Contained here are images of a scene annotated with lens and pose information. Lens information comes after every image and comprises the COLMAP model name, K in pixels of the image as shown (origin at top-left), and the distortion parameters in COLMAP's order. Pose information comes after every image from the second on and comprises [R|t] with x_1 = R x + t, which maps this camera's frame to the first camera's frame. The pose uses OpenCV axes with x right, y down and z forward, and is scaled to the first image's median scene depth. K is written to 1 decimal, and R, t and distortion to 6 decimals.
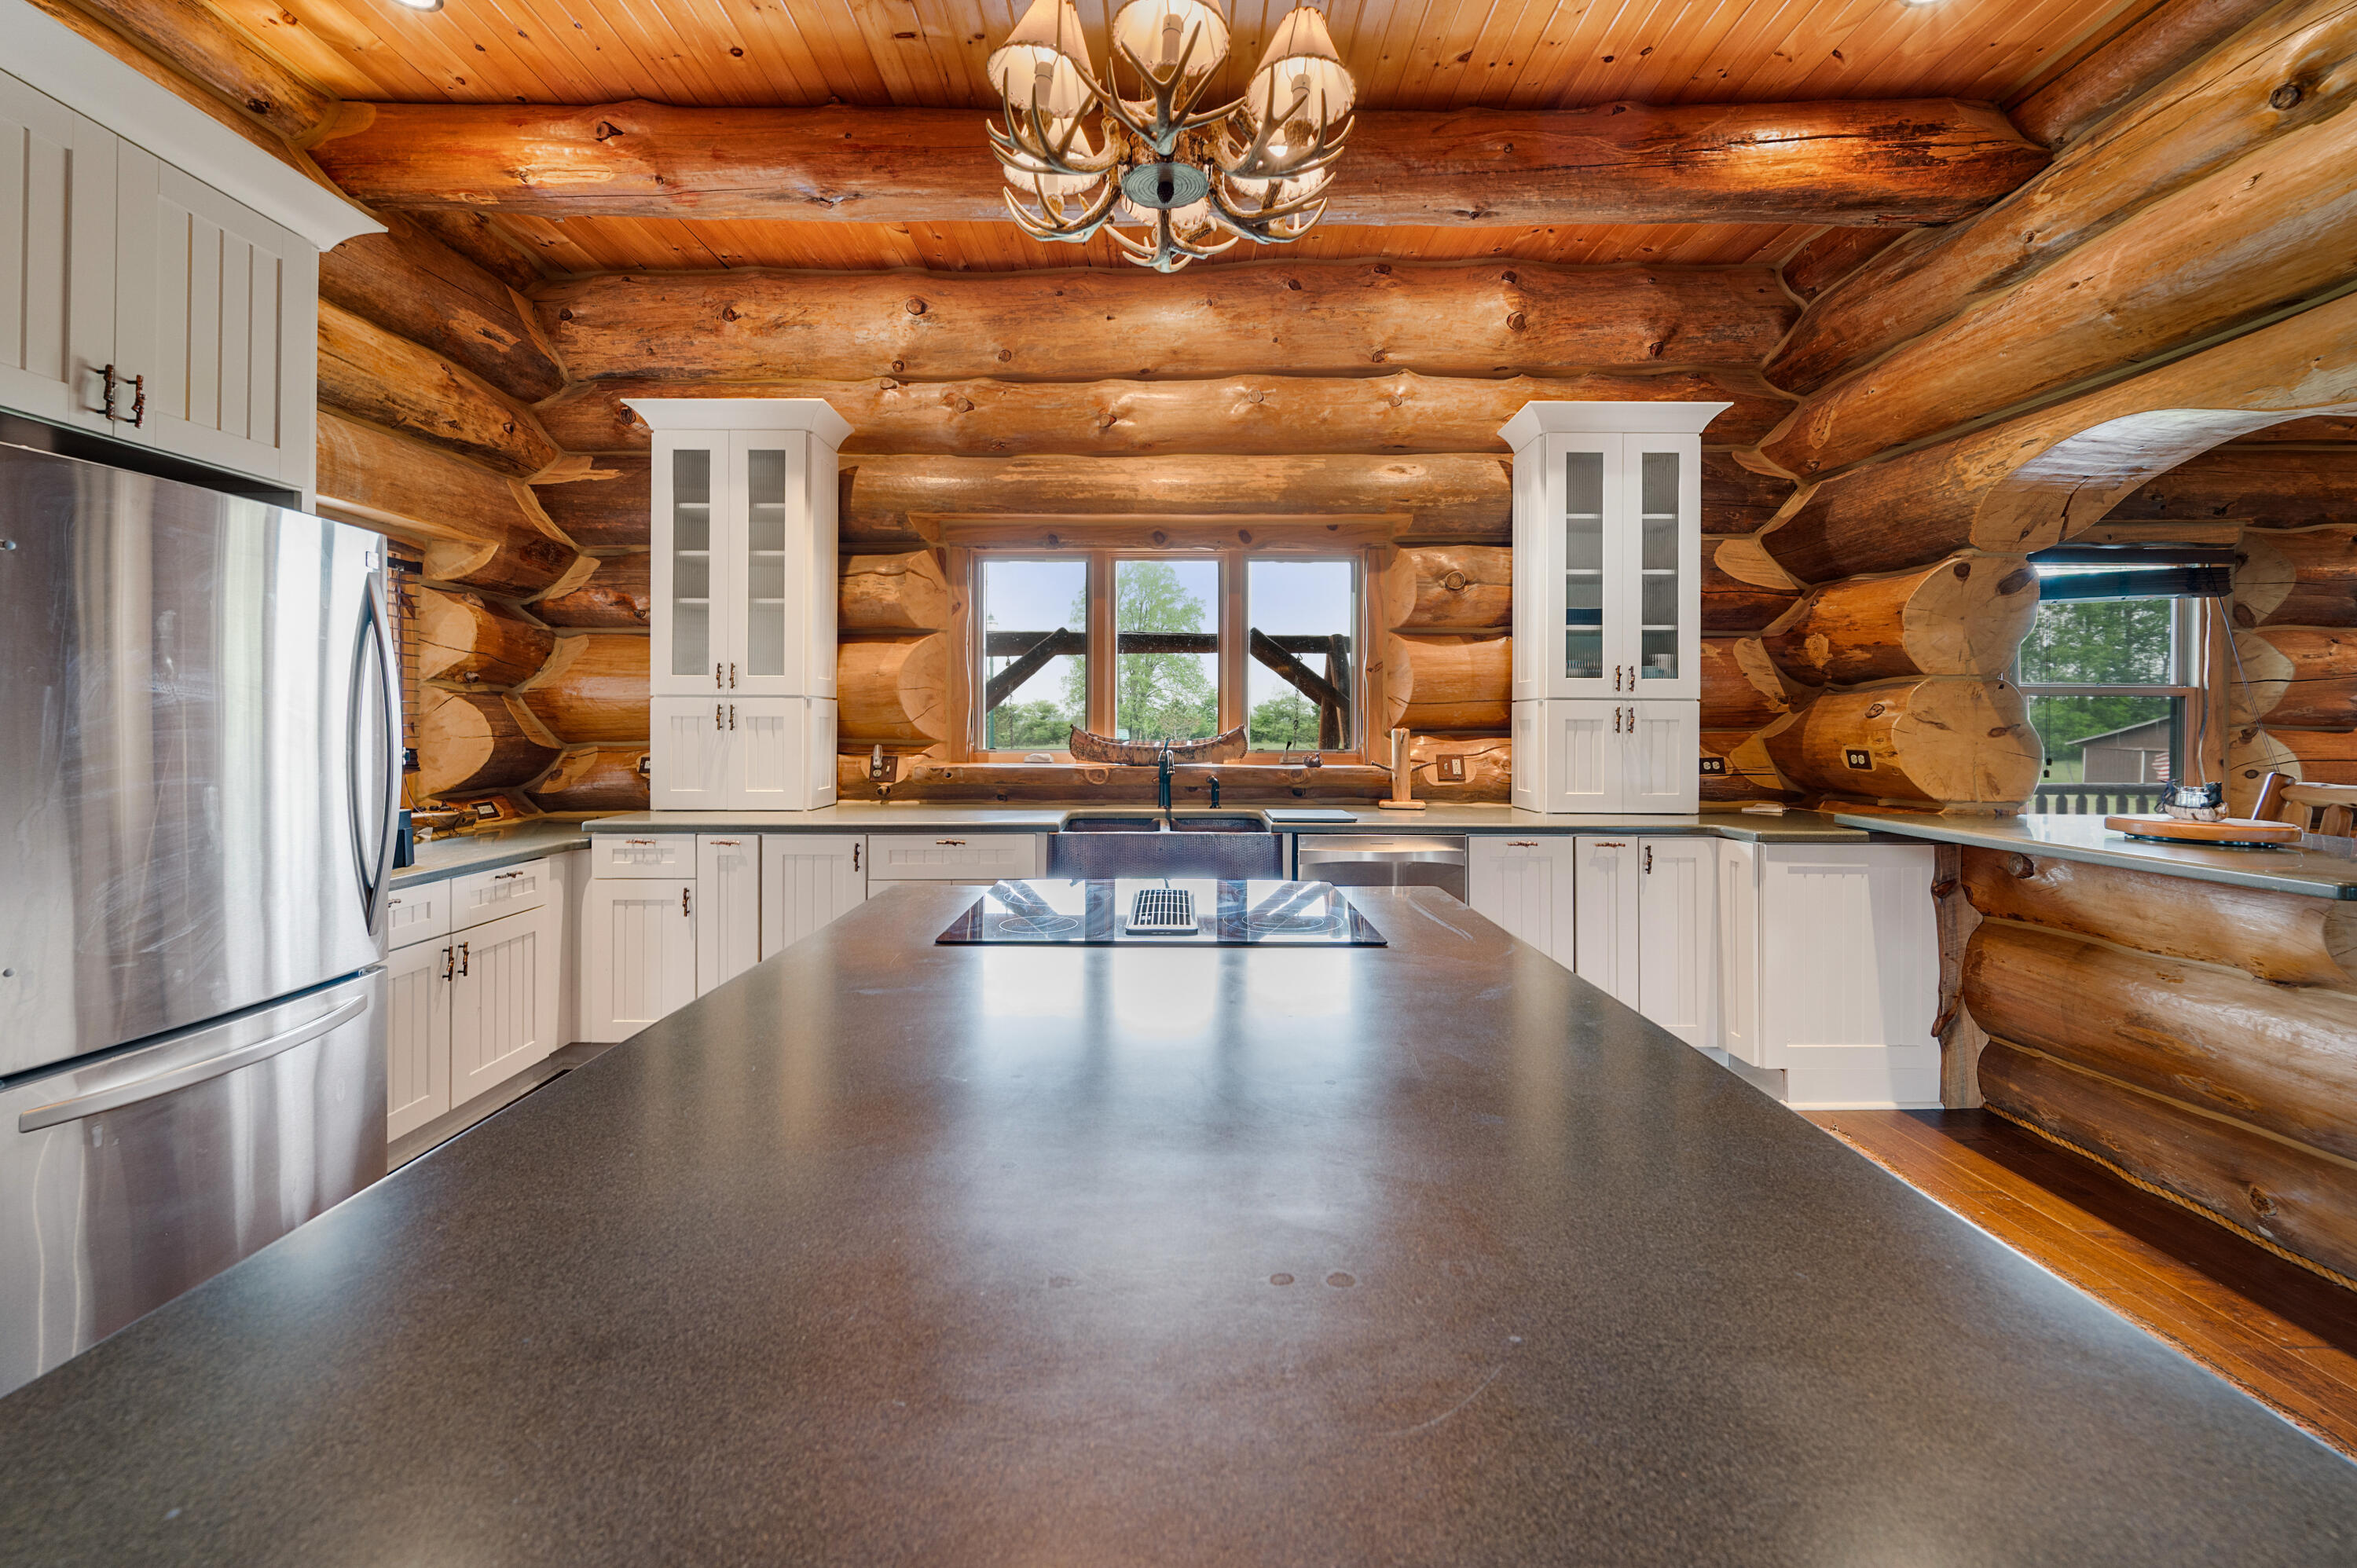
lens RADIAL K [[976.8, 0, 1192.0], [0, 976.8, 723.1], [0, 0, 1]] dist [-0.001384, -0.000018]
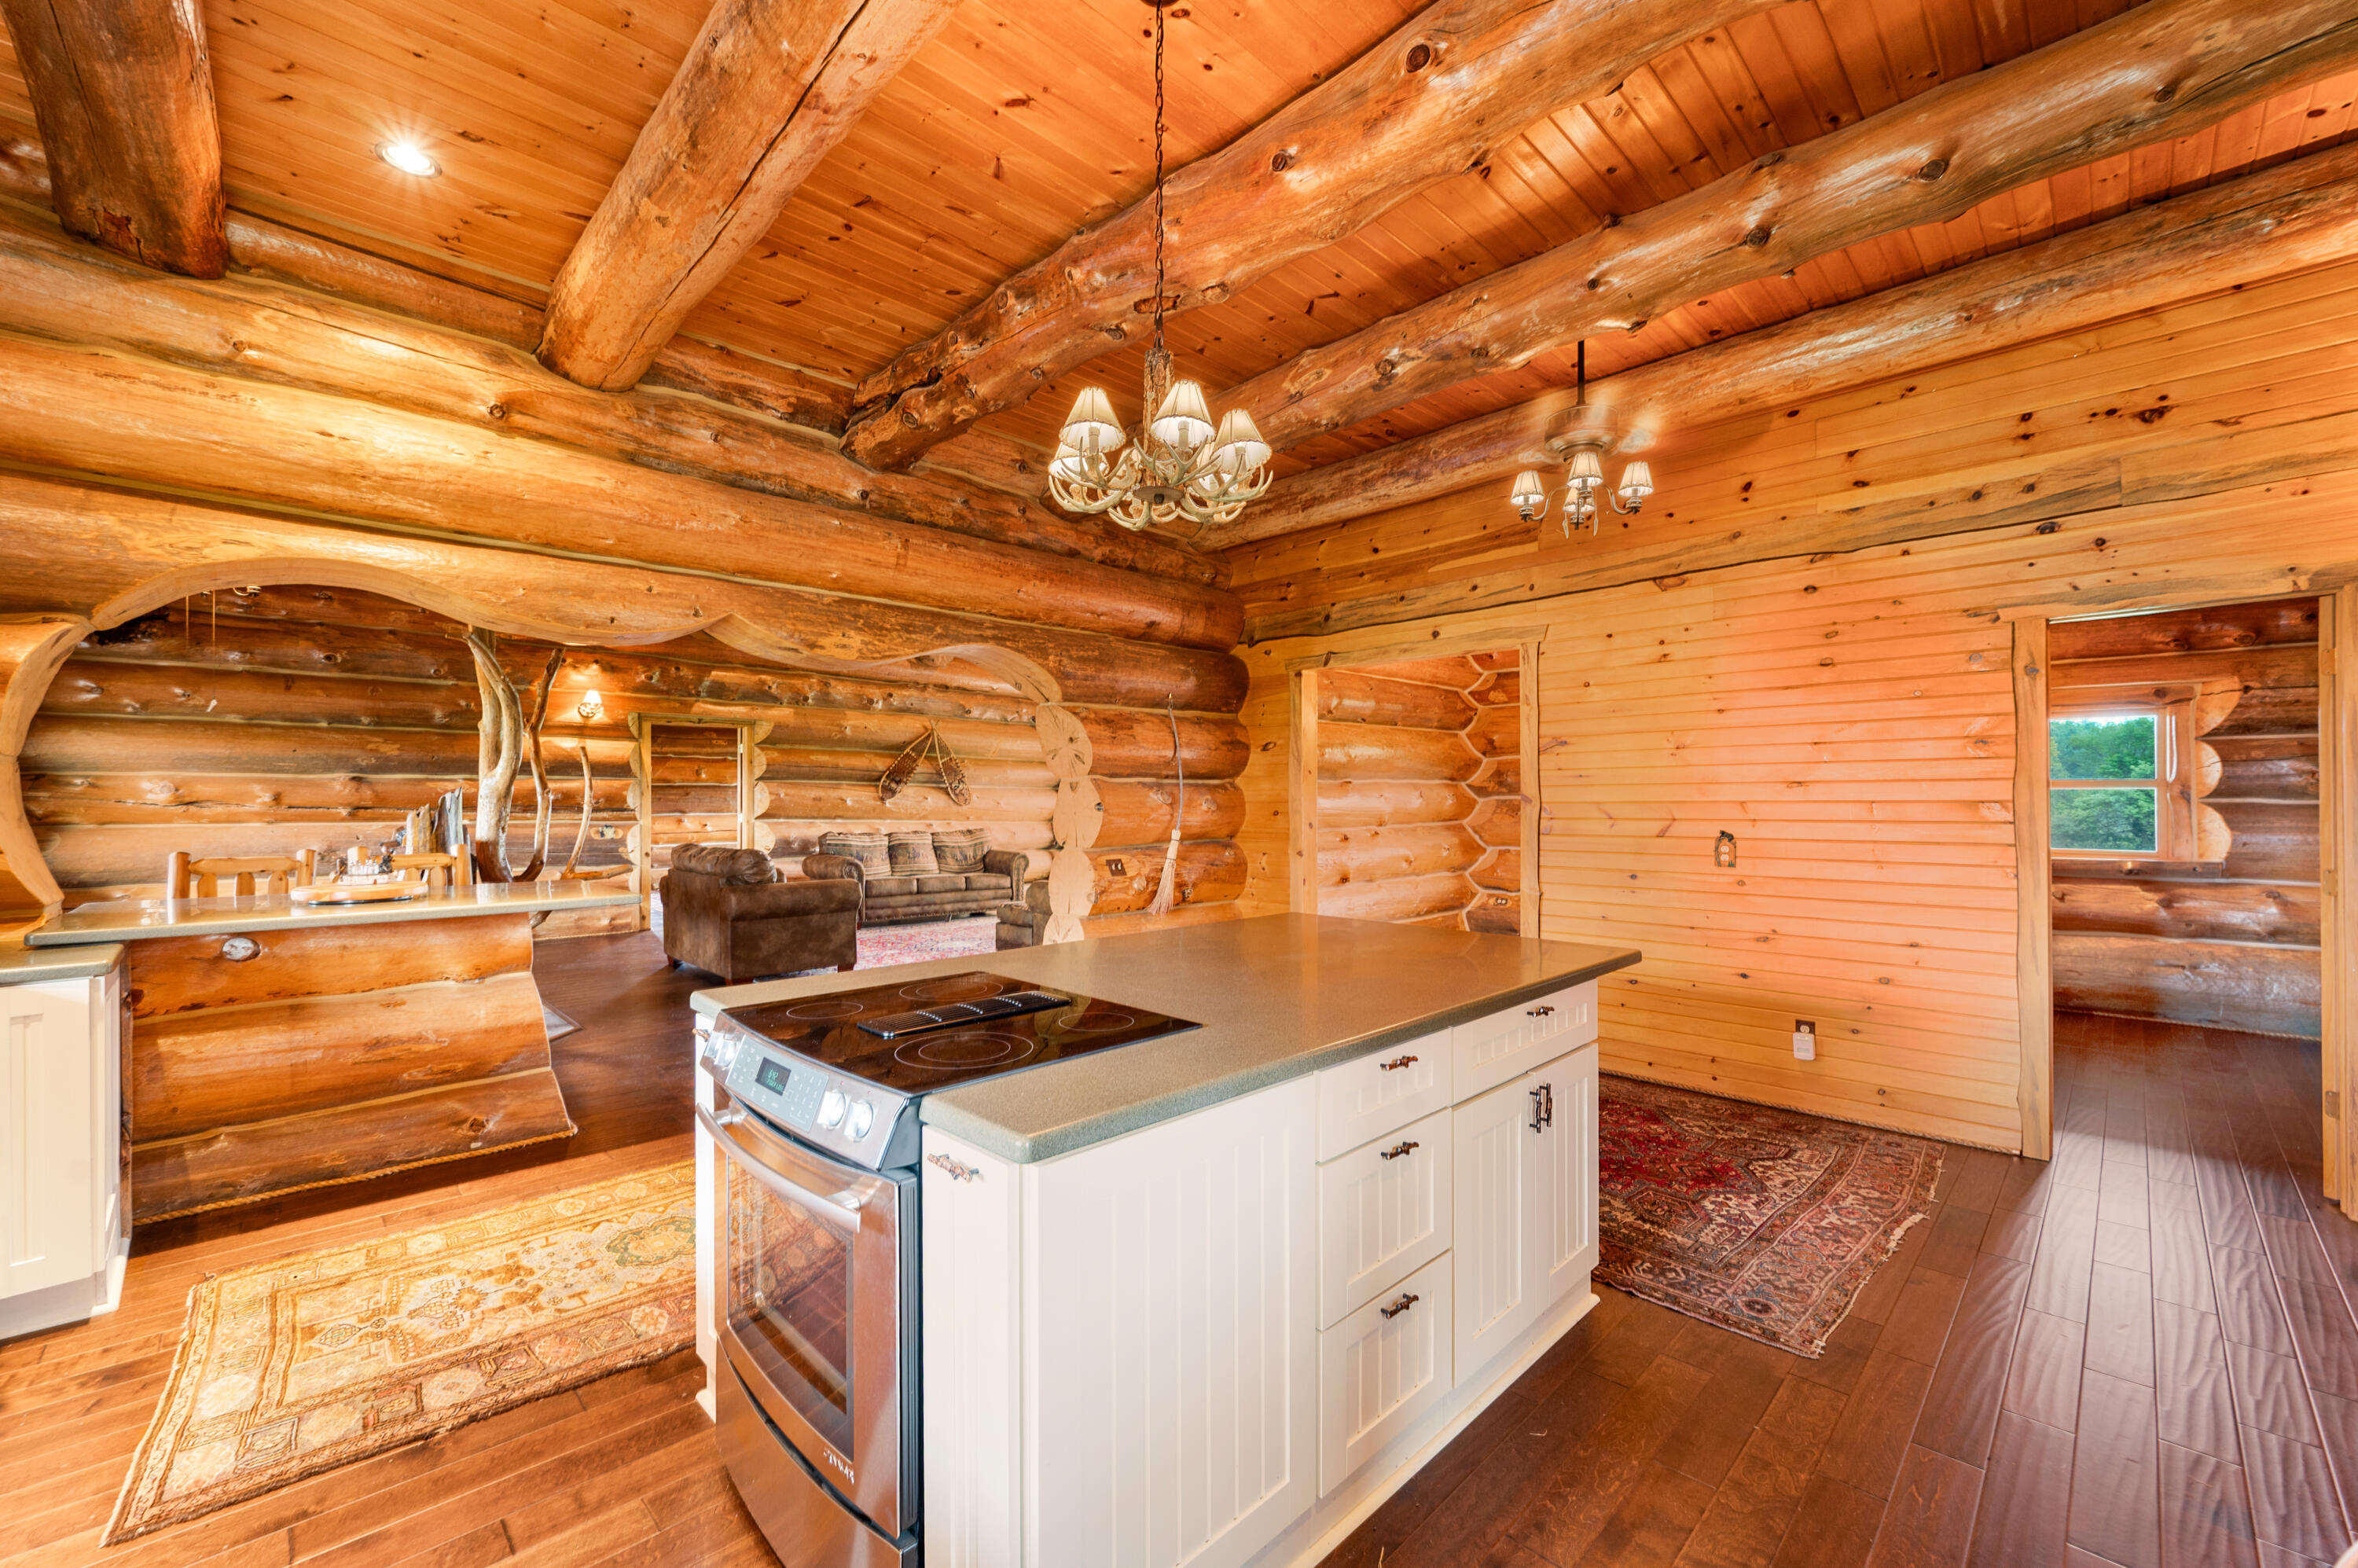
lens RADIAL K [[948.8, 0, 1173.4], [0, 948.8, 795.8], [0, 0, 1]] dist [0.000013, -0.000071]
pose [[-0.700782, -0.001460, 0.713374, -0.402791], [-0.002404, 0.999997, -0.000314, -0.013670], [-0.713372, -0.001935, -0.700783, 0.709275]]
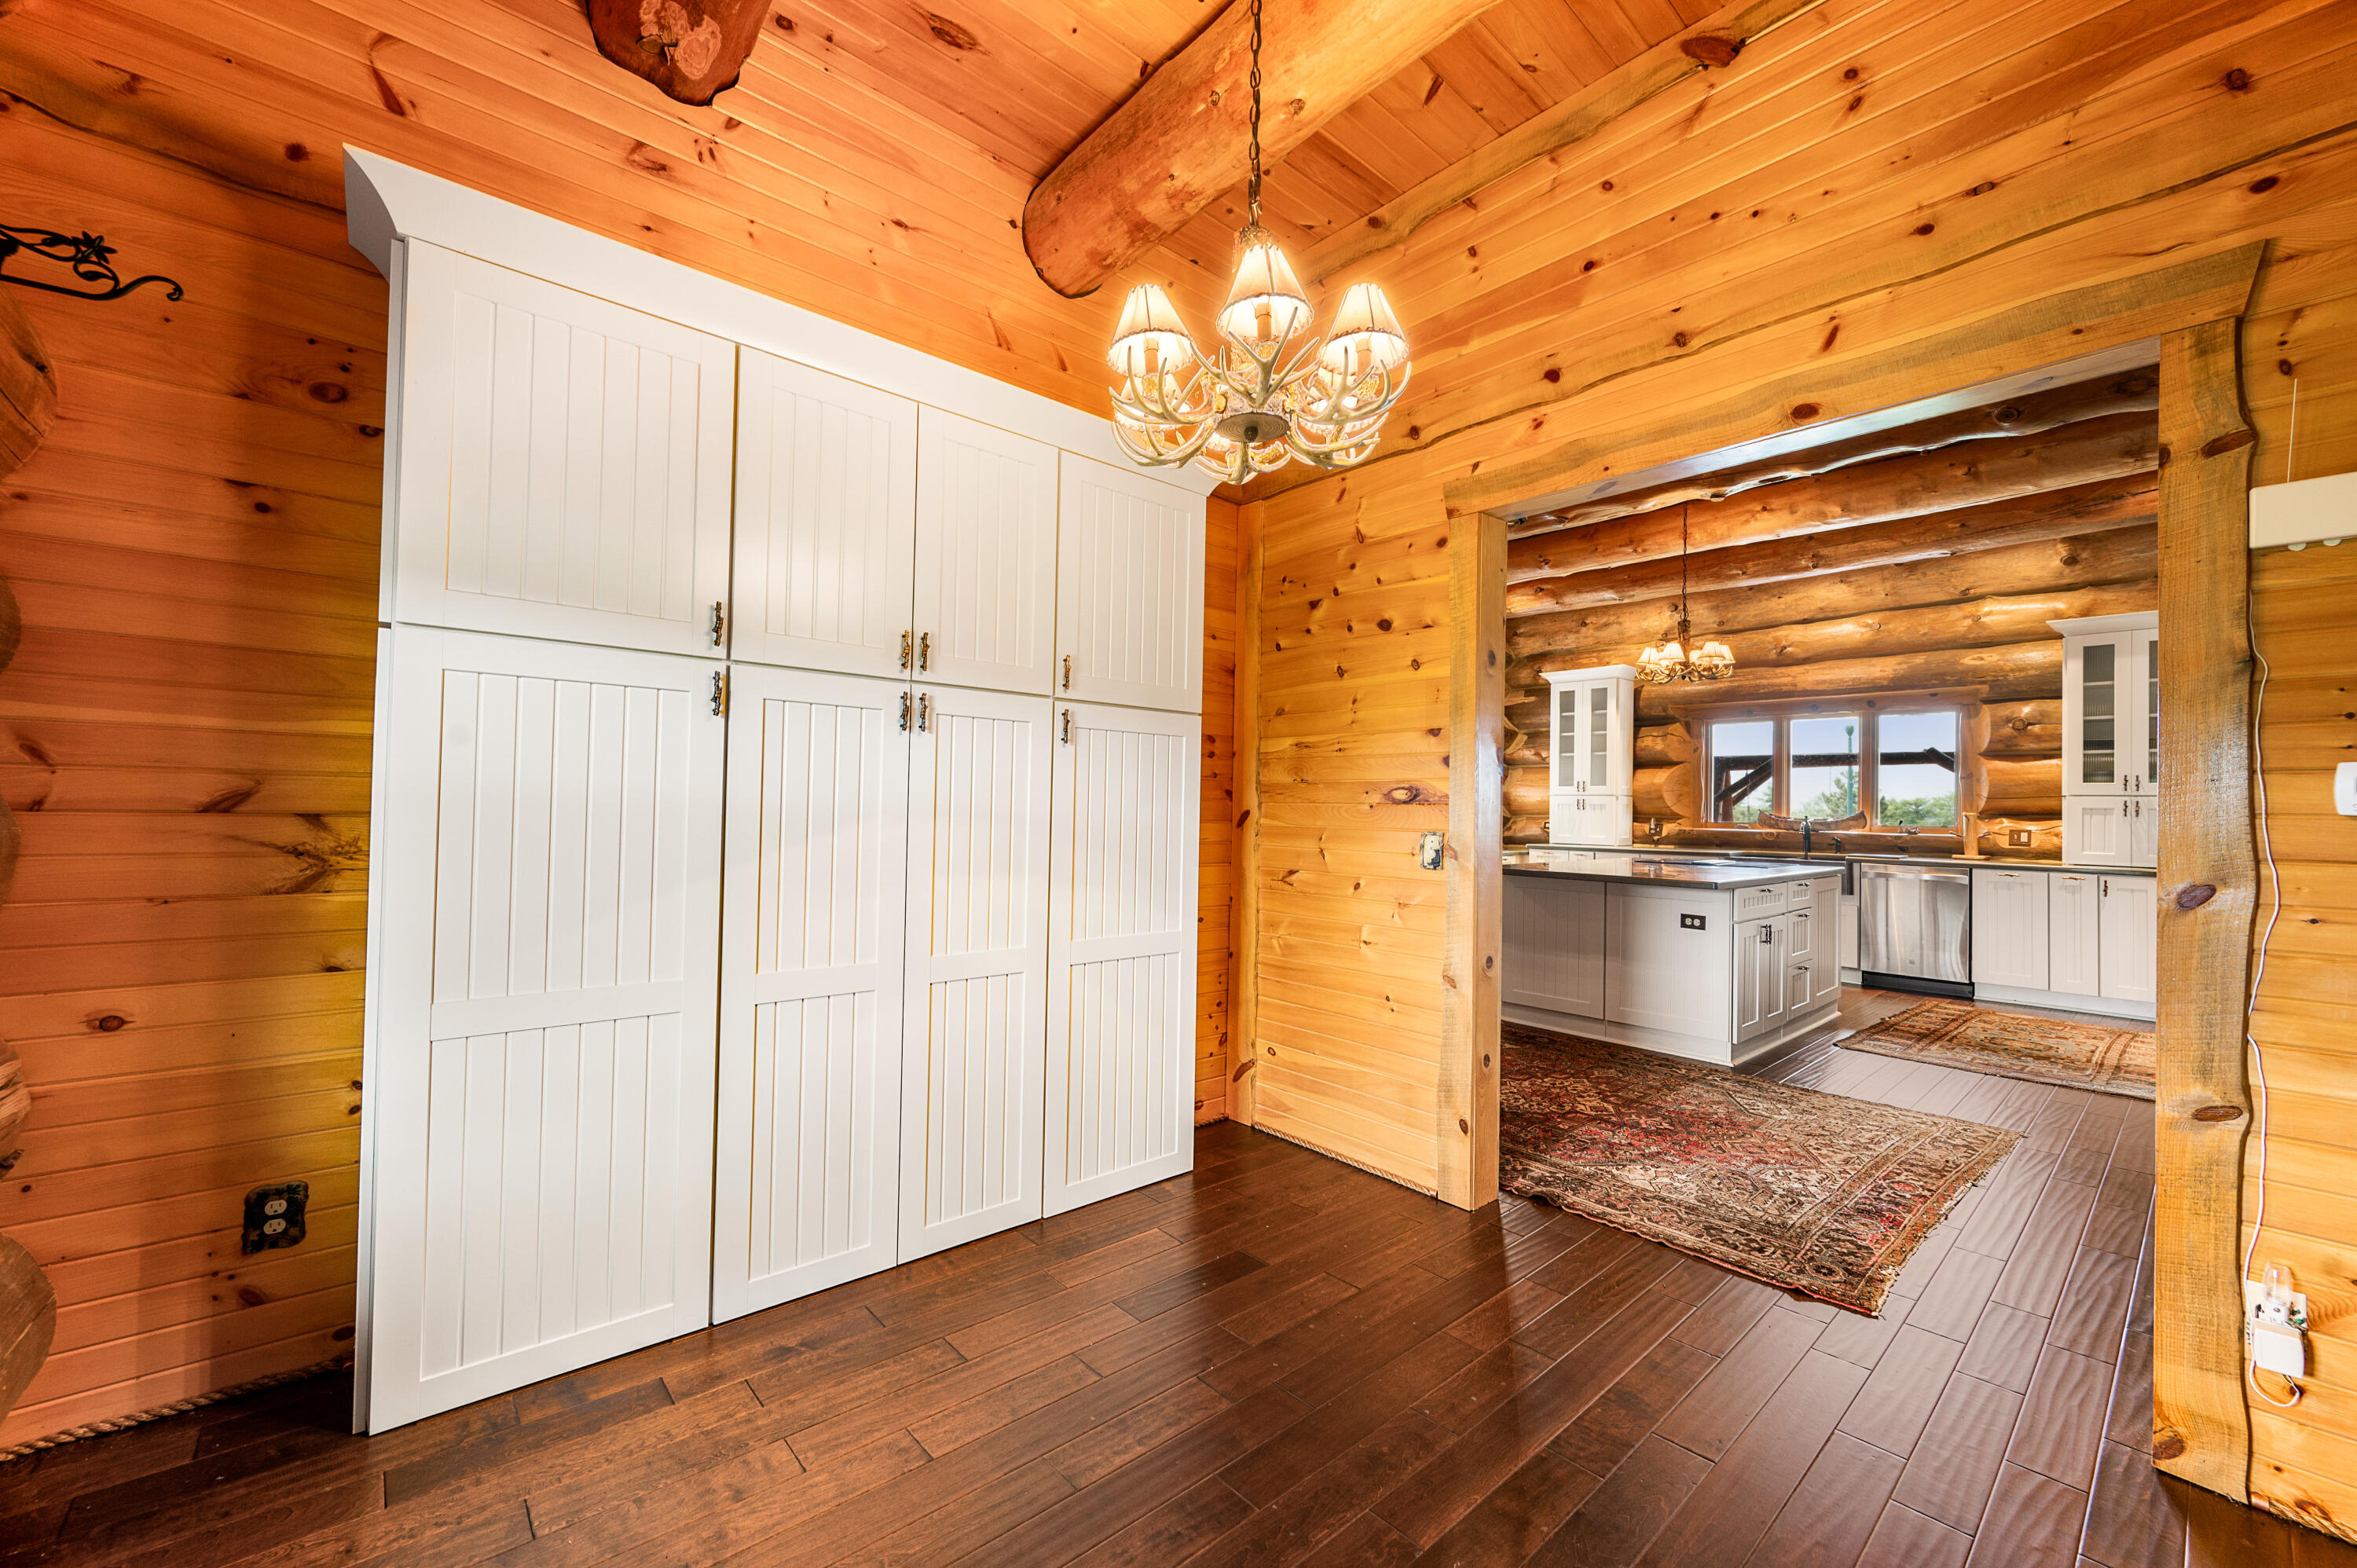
lens RADIAL K [[930.1, 0, 1176.5], [0, 930.1, 795.1], [0, 0, 1]] dist [-0.000670, -0.000142]
pose [[0.661590, -0.001776, -0.749864, 0.504036], [-0.015040, 0.999765, -0.015636, 0.020208], [0.749715, 0.021623, 0.661407, -1.096658]]
